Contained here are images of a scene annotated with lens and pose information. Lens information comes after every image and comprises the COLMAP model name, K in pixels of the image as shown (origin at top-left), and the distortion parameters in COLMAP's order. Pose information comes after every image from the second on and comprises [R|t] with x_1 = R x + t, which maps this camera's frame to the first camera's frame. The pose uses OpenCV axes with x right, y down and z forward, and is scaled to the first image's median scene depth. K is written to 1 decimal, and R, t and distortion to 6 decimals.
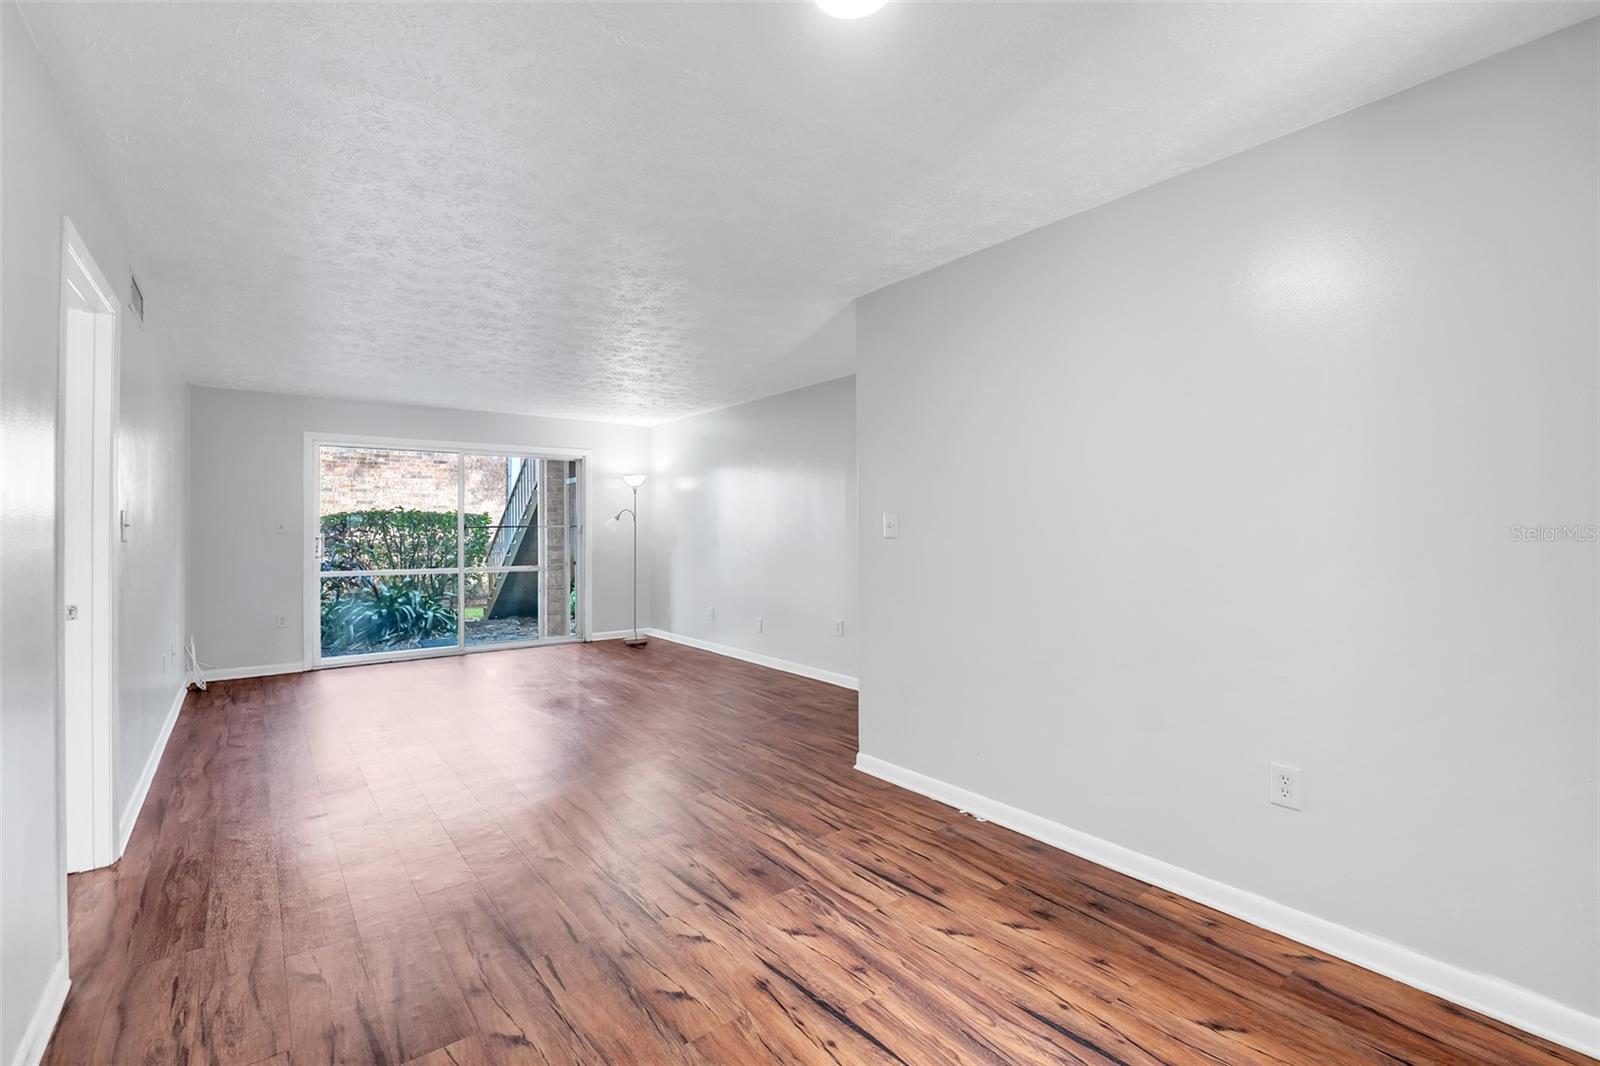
lens RADIAL K [[703.3, 0, 804.8], [0, 703.3, 521.6], [0, 0, 1]] dist [-0.017189, 0.004525]
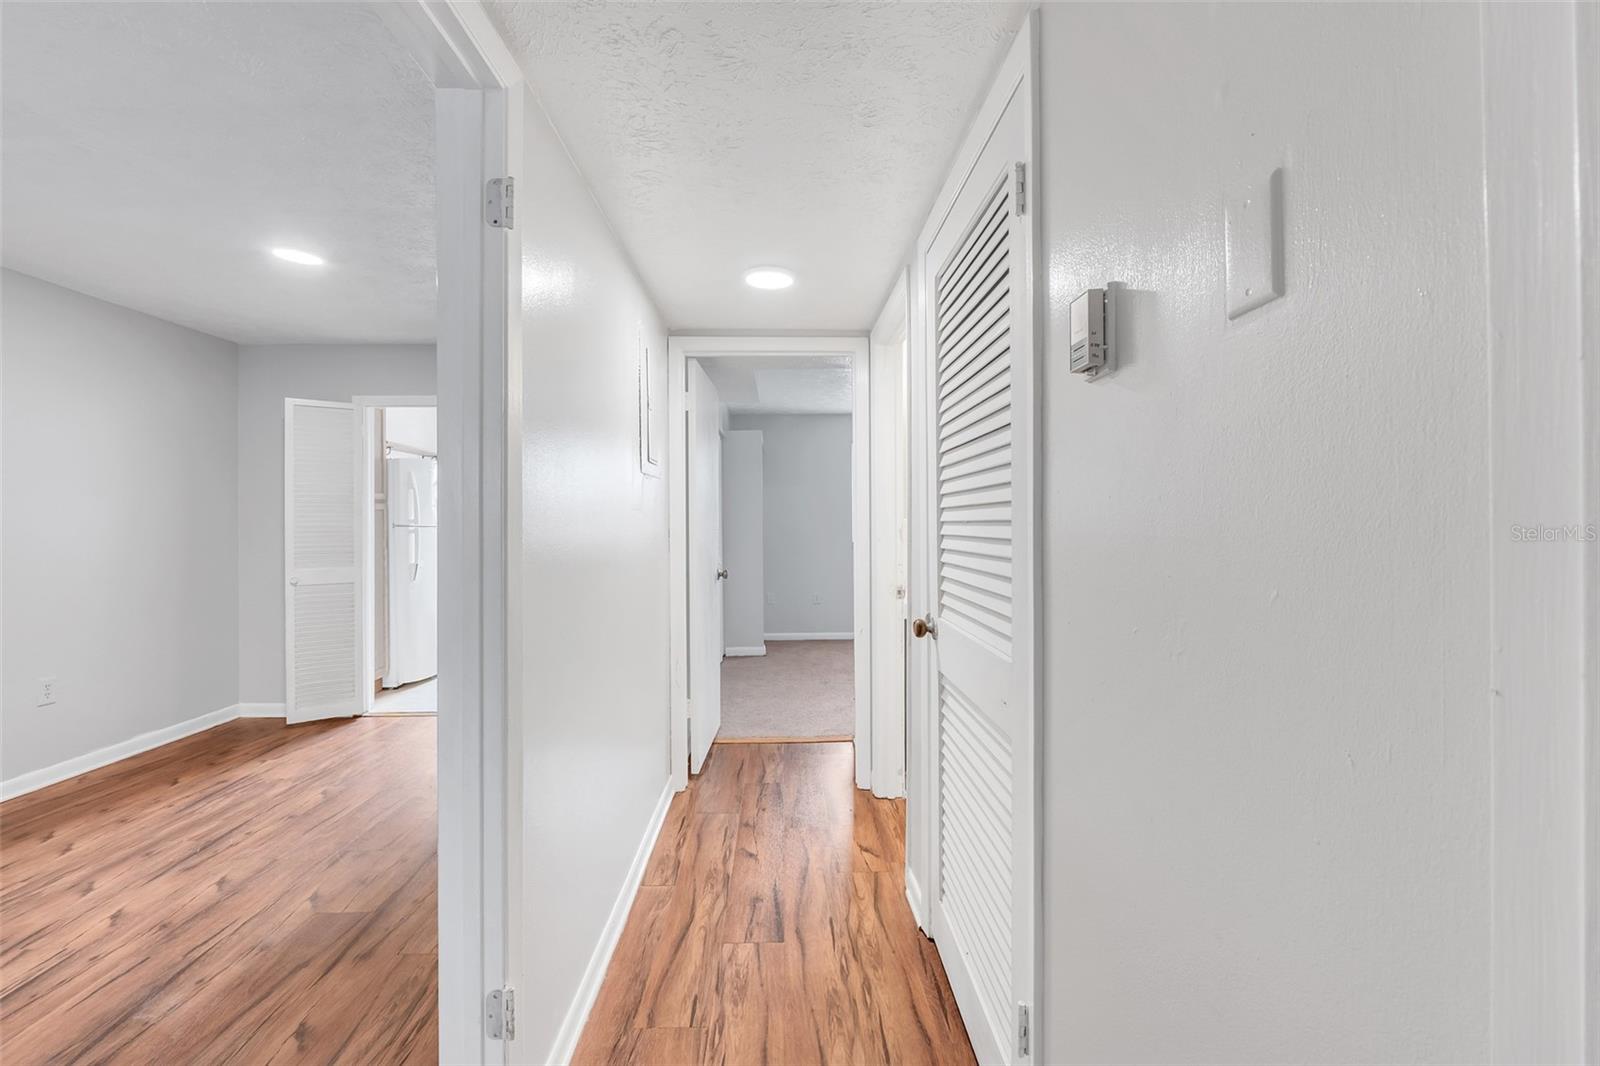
lens RADIAL K [[674.6, 0, 797.7], [0, 674.6, 524.0], [0, 0, 1]] dist [-0.009146, 0.000043]
pose [[-0.801327, 0.006848, 0.598187, -0.618969], [0.001851, 0.999958, -0.008967, 0.007269], [-0.598223, -0.006078, -0.801306, 0.468893]]
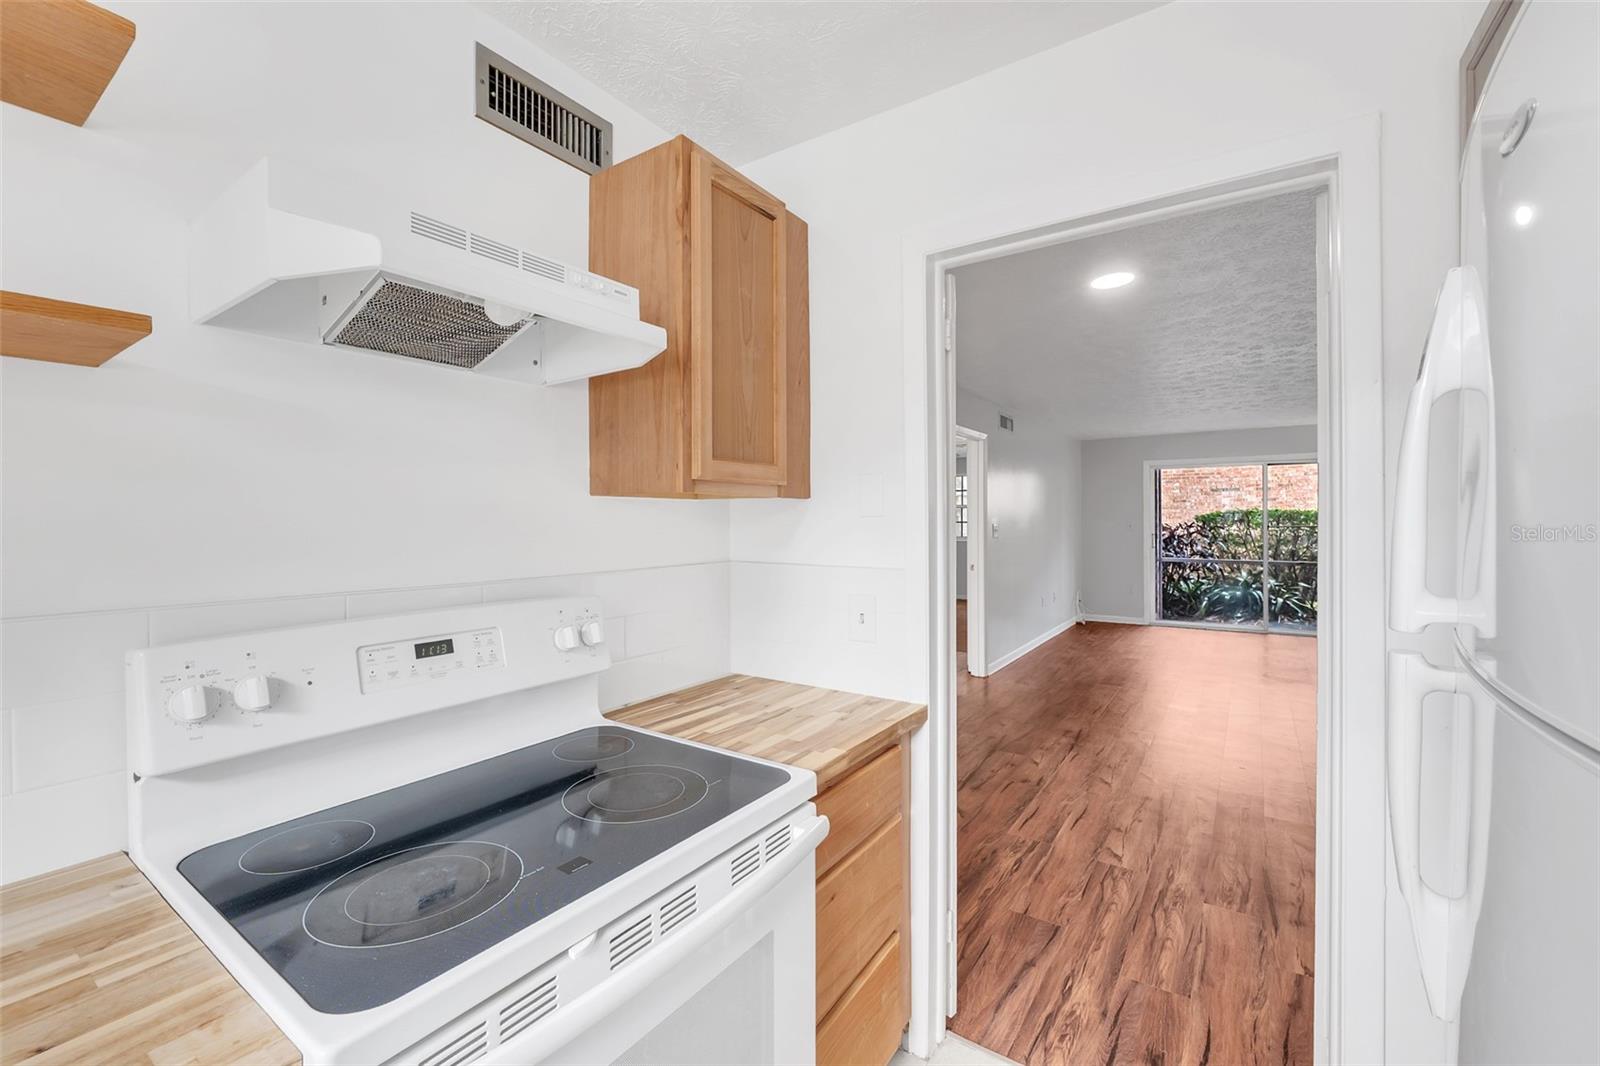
lens RADIAL K [[674.6, 0, 797.7], [0, 674.6, 524.0], [0, 0, 1]] dist [-0.009146, 0.000043]
pose [[0.298372, 0.008438, -0.954412, 0.462228], [0.011474, 0.999857, 0.012427, -0.025616], [0.954381, -0.014659, 0.298232, -0.126302]]
